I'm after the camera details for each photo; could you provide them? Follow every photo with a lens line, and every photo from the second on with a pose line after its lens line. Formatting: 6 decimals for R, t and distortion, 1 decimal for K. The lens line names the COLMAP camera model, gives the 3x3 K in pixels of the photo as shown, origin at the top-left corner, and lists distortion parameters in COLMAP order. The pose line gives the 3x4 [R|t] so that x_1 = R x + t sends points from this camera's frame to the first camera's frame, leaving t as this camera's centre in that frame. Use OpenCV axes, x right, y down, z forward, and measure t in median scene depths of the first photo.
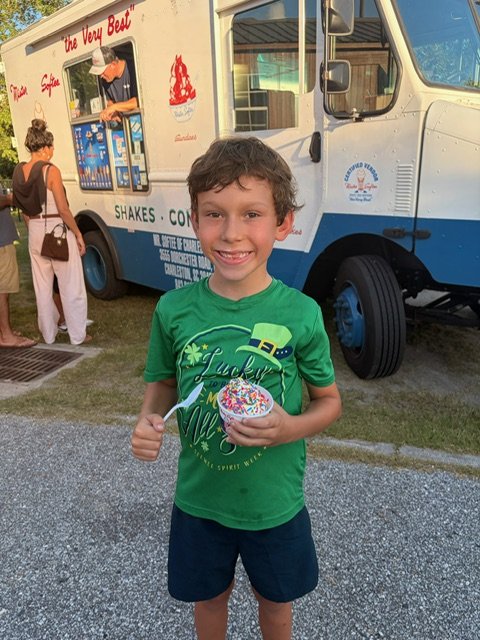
lens RADIAL K [[460.1, 0, 241.8], [0, 460.1, 319.6], [0, 0, 1]] dist [-0.004974, -0.005710]
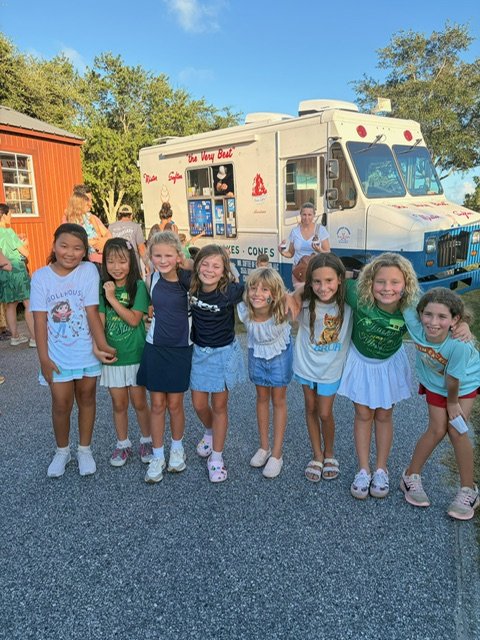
lens RADIAL K [[460.1, 0, 239.3], [0, 460.1, 320.4], [0, 0, 1]] dist [-0.004974, -0.005710]
pose [[0.999194, 0.014068, -0.037603, -0.115241], [-0.017212, 0.996263, -0.084643, 0.222236], [0.036272, 0.085222, 0.995702, -0.857202]]
